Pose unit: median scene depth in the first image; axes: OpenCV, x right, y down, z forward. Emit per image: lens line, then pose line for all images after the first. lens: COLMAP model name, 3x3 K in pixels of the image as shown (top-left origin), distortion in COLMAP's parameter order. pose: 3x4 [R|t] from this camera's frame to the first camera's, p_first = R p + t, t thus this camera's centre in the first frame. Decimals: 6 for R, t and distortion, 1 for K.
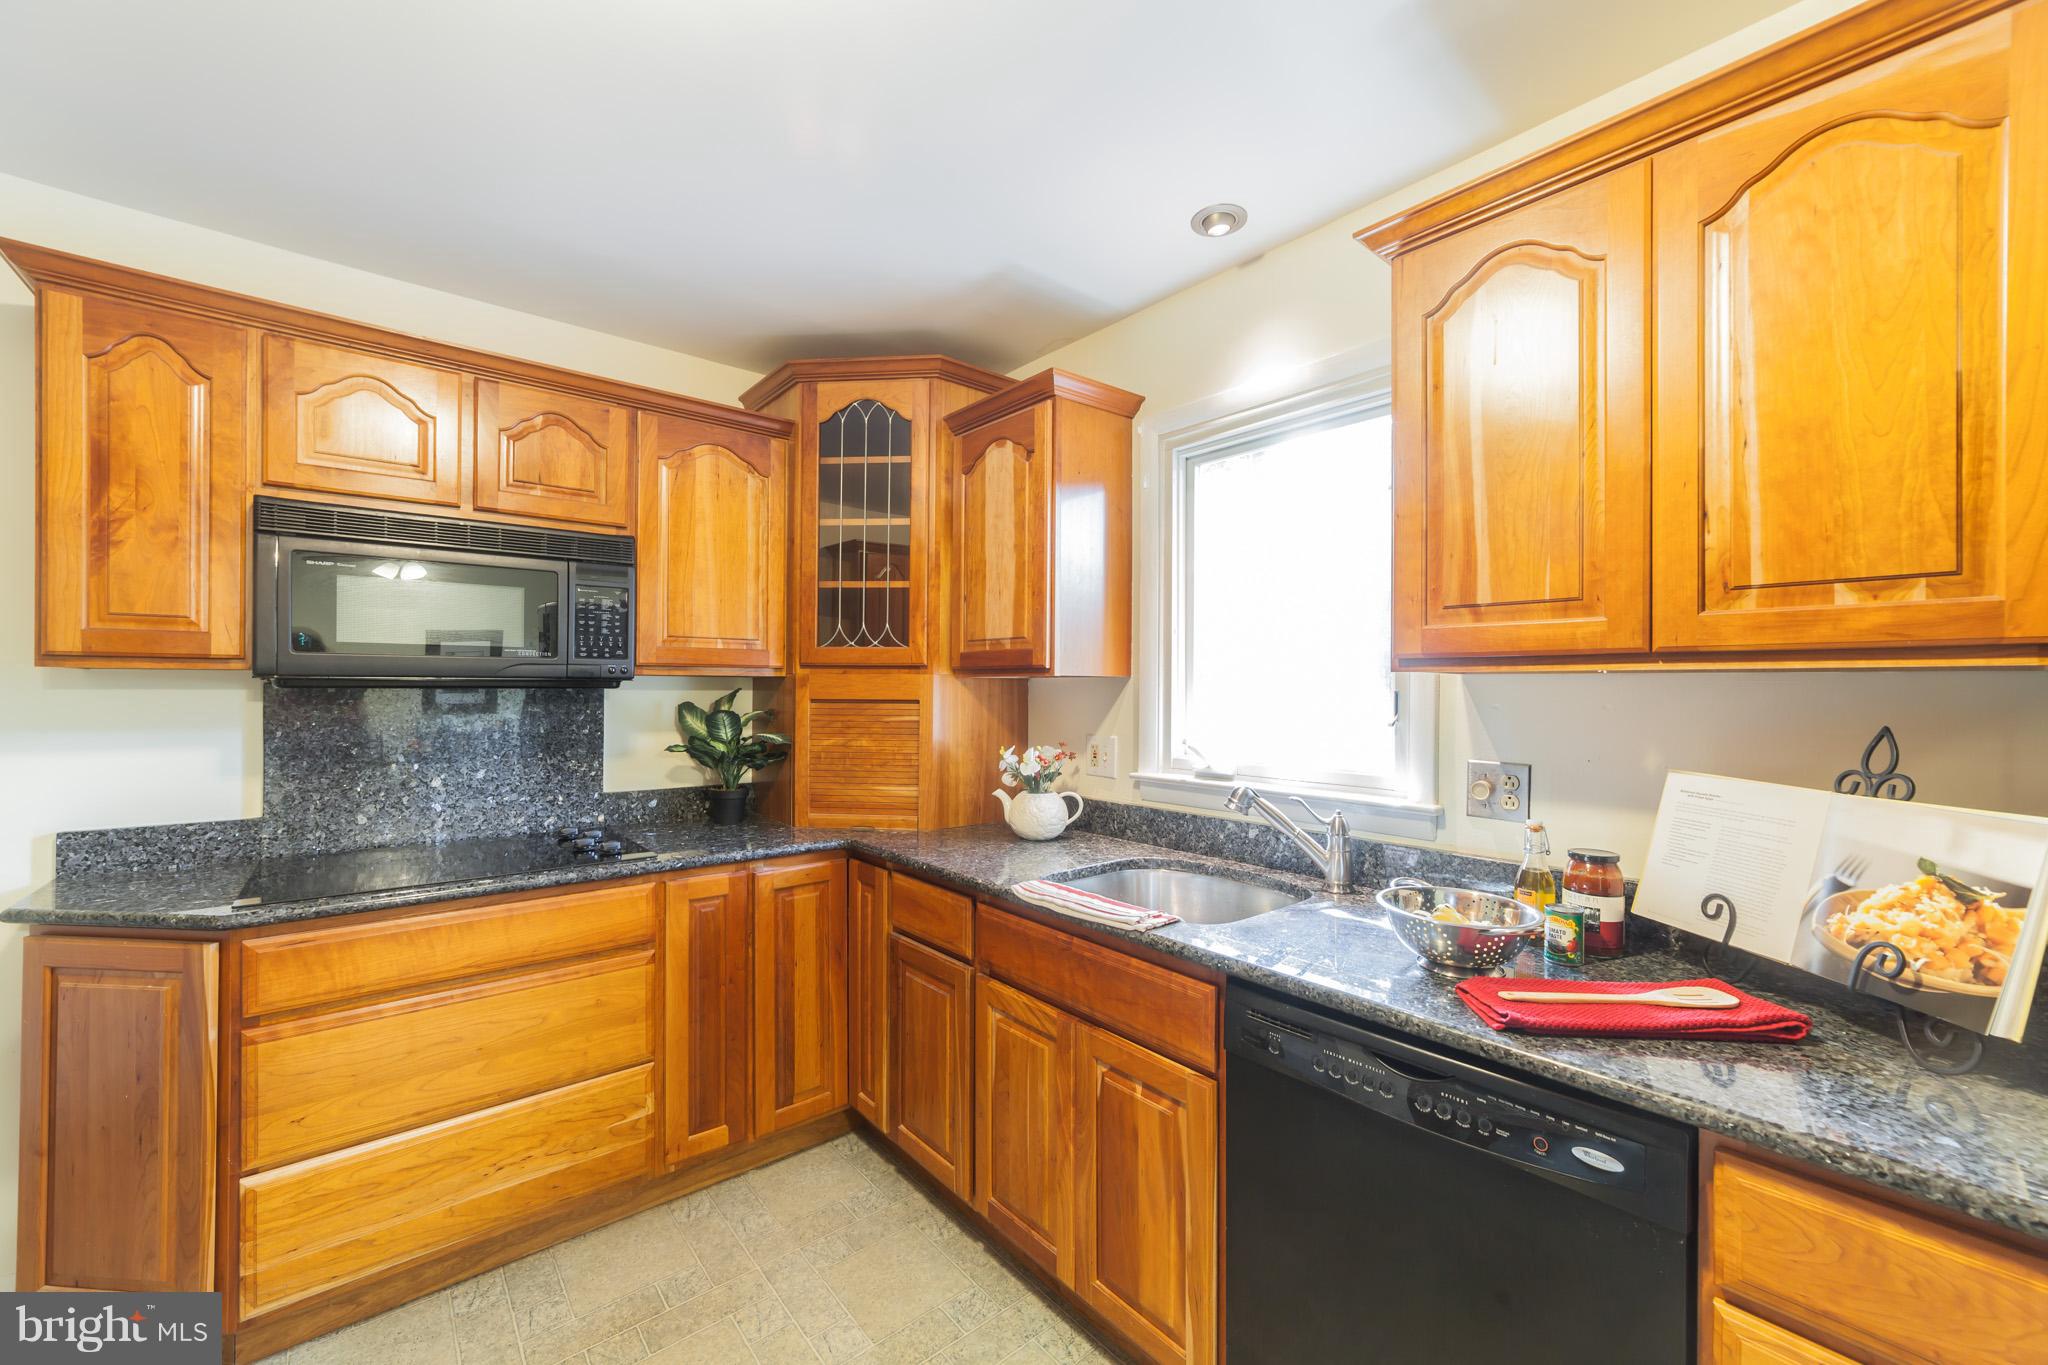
lens RADIAL K [[798.3, 0, 1024.0], [0, 798.3, 682.5], [0, 0, 1]] dist [-0.020861, 0.008761]
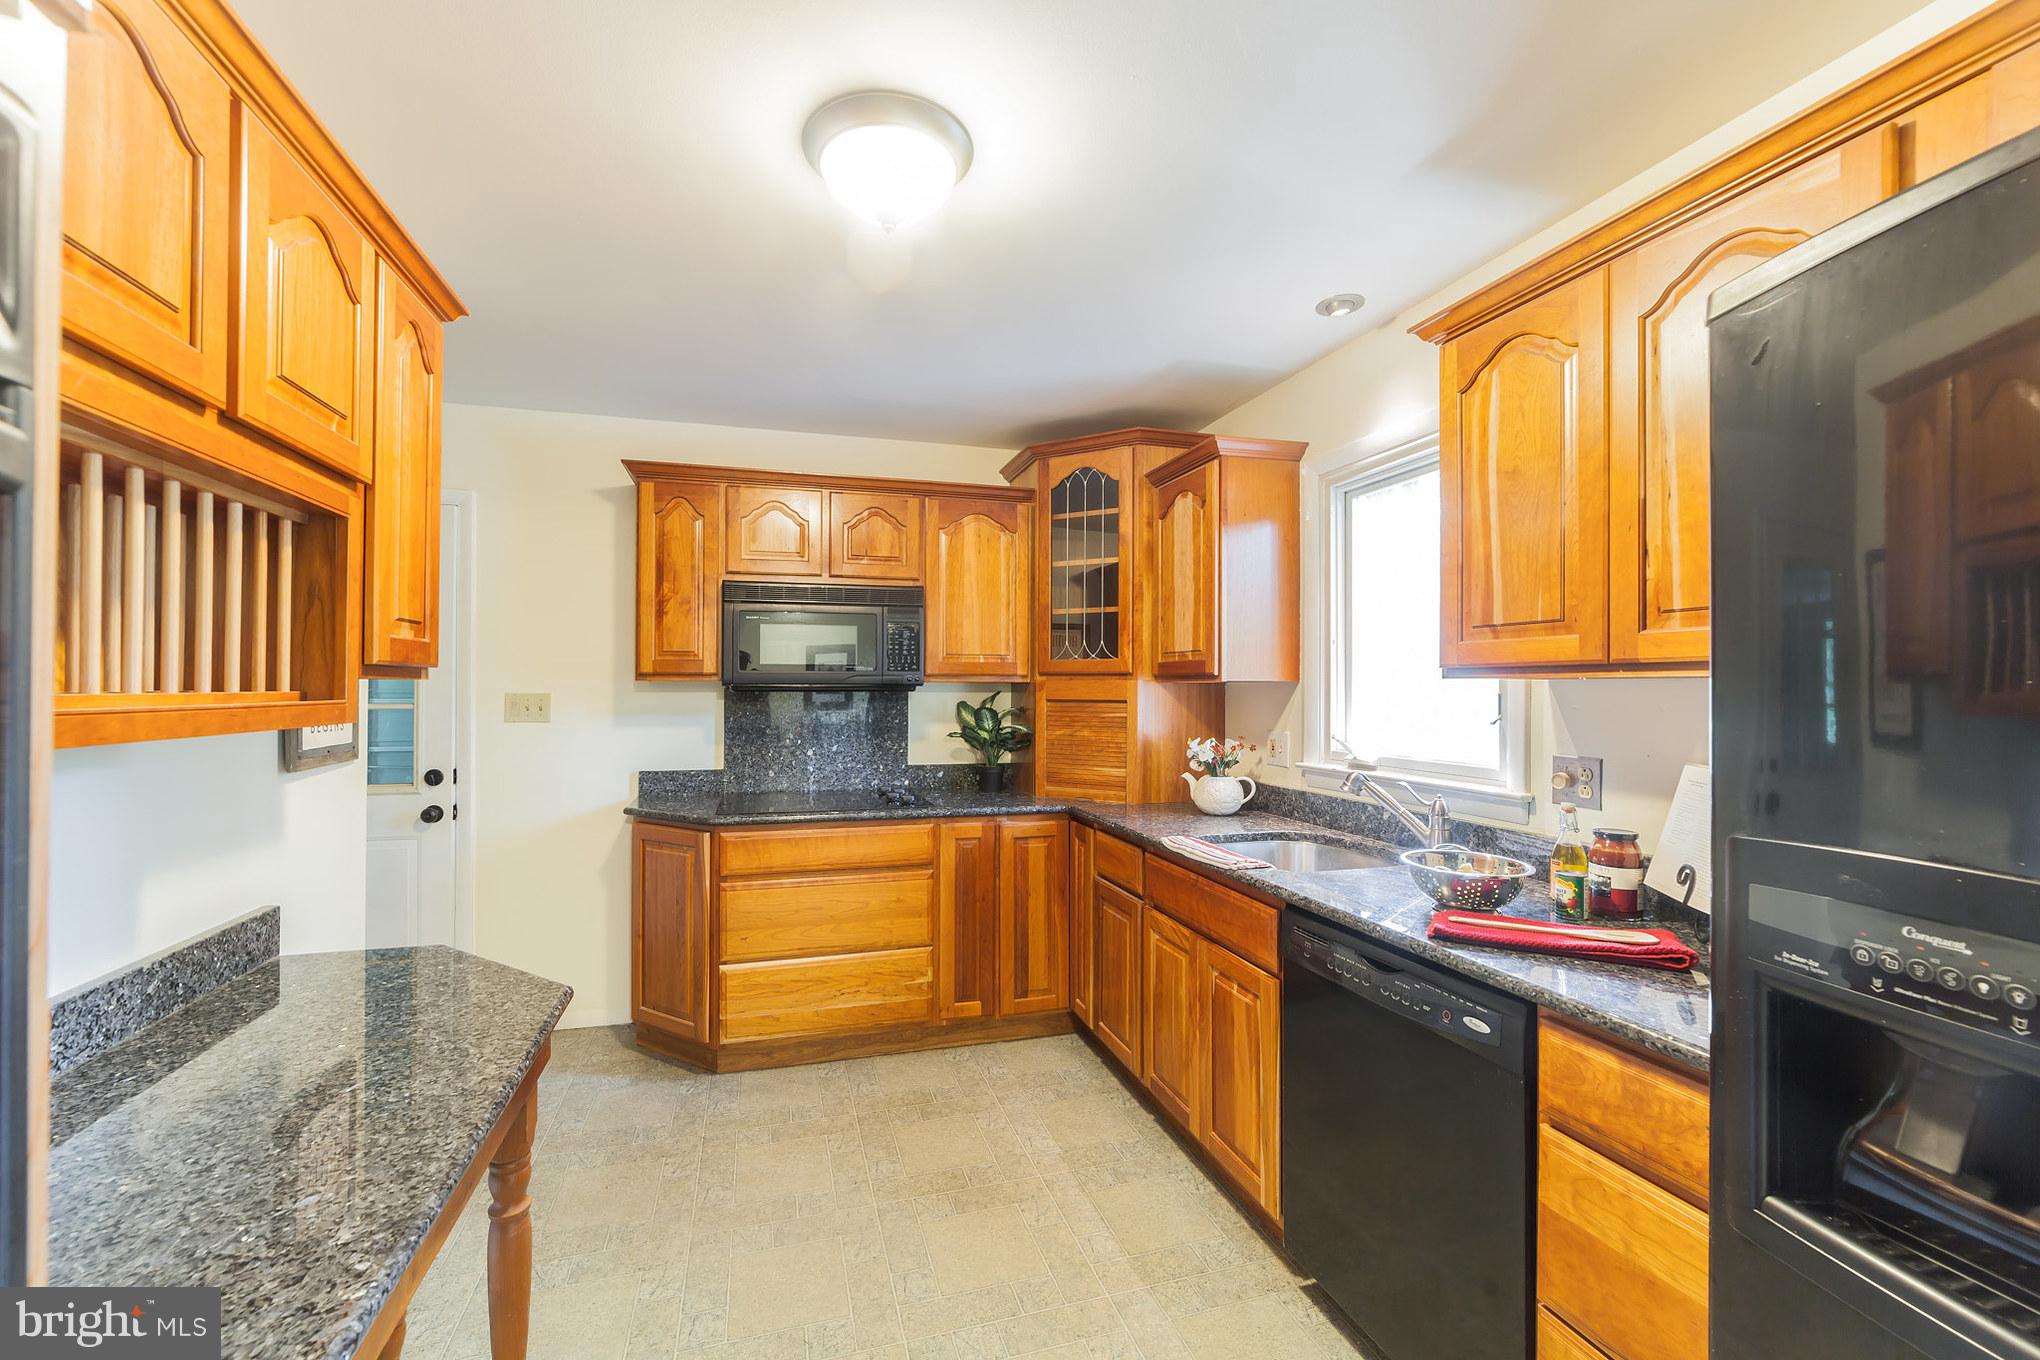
lens RADIAL K [[810.1, 0, 990.3], [0, 810.1, 677.4], [0, 0, 1]] dist [-0.017560, 0.000098]
pose [[0.911142, -0.007232, -0.412029, 0.253225], [0.004104, 0.999956, -0.008475, -0.005668], [0.412072, 0.006031, 0.911131, -0.325955]]
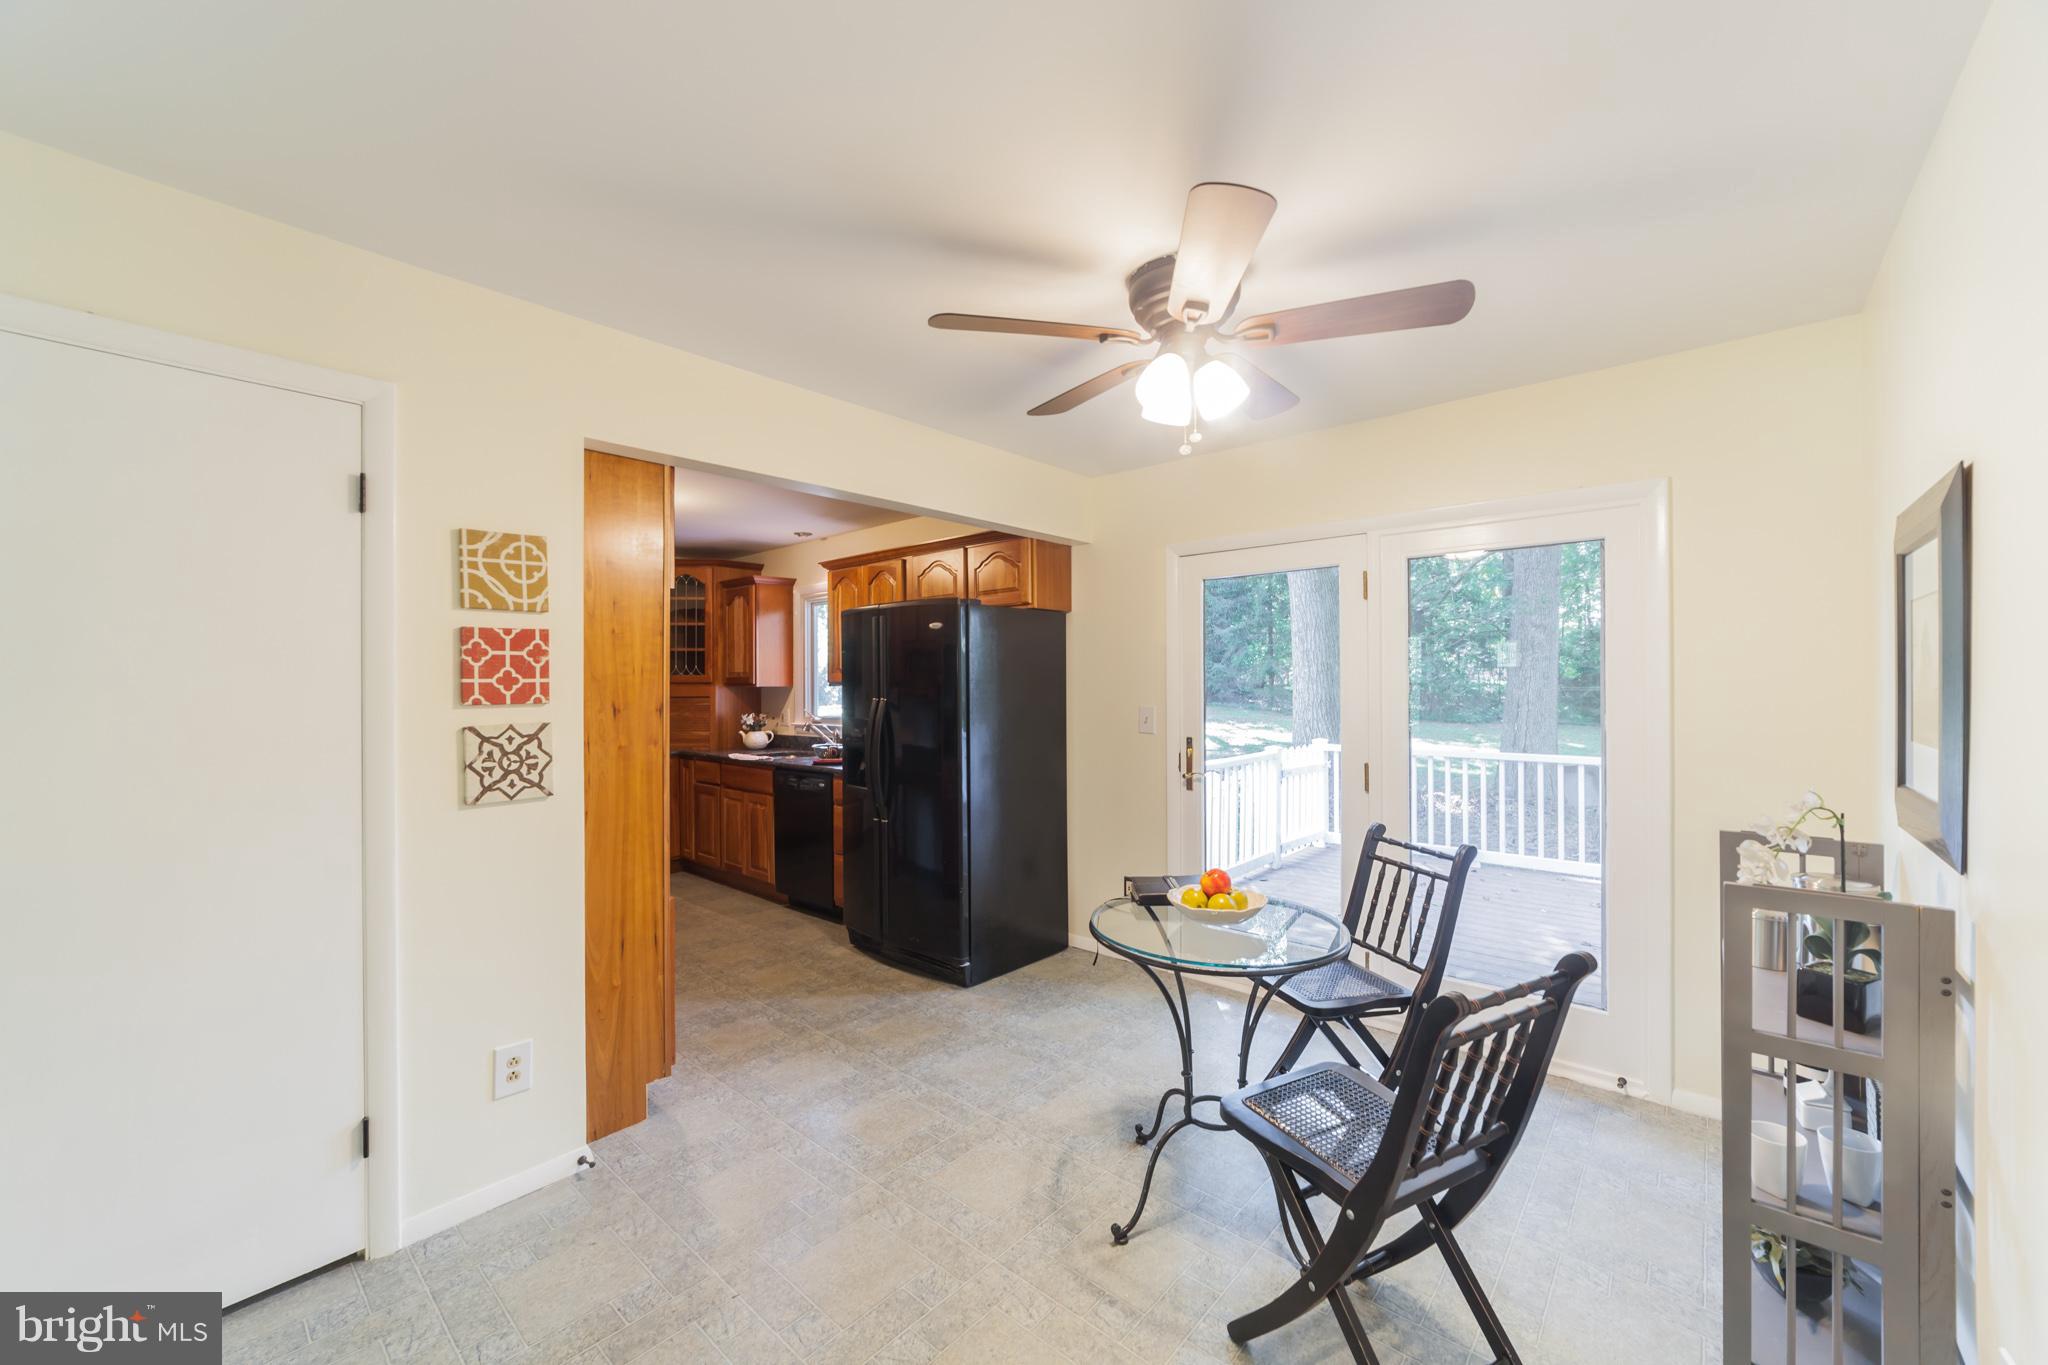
lens RADIAL K [[798.3, 0, 1024.0], [0, 798.3, 682.5], [0, 0, 1]] dist [-0.020861, 0.008761]
pose [[0.990526, -0.011036, 0.136882, 0.628527], [0.010764, 0.999938, 0.002722, -0.021979], [-0.136904, -0.001223, 0.990584, -1.999260]]
